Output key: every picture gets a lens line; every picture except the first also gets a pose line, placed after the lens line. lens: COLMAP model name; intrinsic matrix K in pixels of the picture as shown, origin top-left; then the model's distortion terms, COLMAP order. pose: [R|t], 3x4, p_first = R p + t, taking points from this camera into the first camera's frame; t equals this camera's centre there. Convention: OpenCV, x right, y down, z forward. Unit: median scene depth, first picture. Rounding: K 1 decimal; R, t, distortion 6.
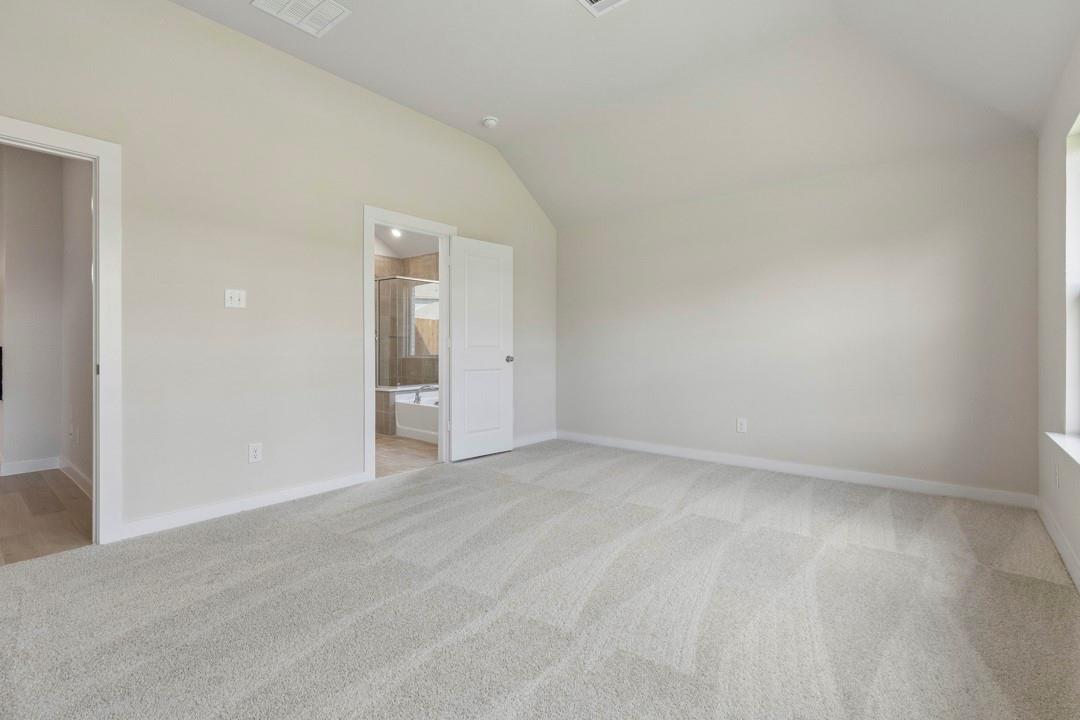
lens RADIAL K [[470.6, 0, 539.9], [0, 470.6, 346.9], [0, 0, 1]] dist [0.000672, -0.000018]
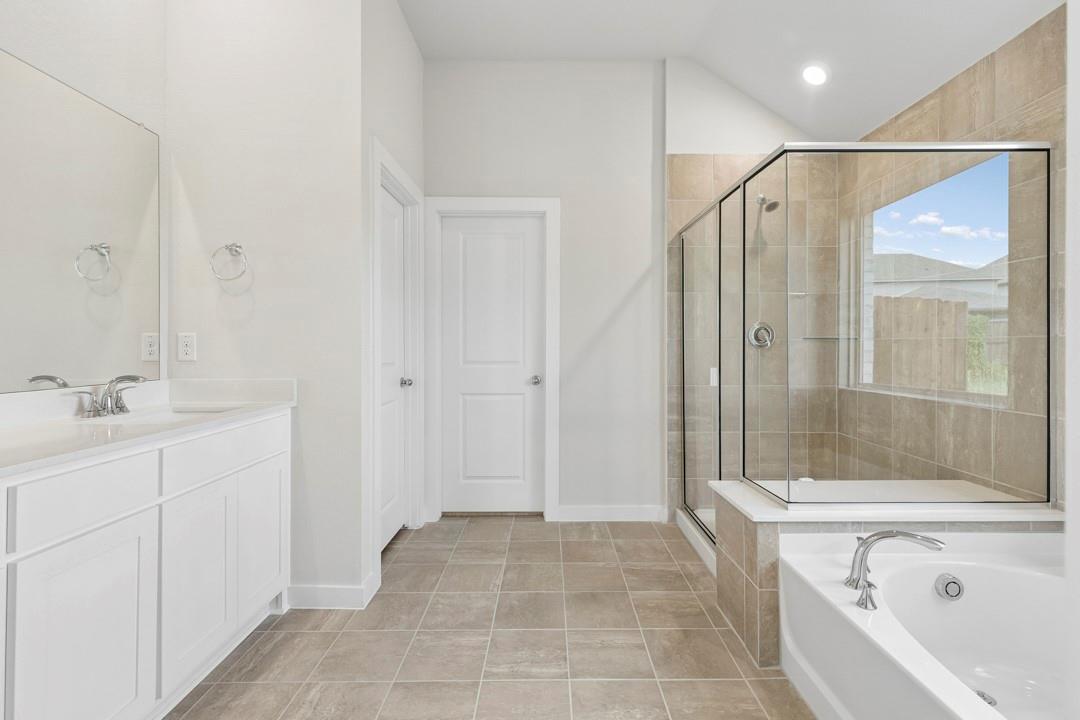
lens RADIAL K [[492.8, 0, 543.8], [0, 492.8, 347.8], [0, 0, 1]] dist [0.005989, 0.000107]
pose [[0.639572, 0.012109, -0.768636, -0.123530], [-0.003556, 0.999912, 0.012794, -0.017602], [0.768723, -0.005449, 0.639559, 0.523653]]
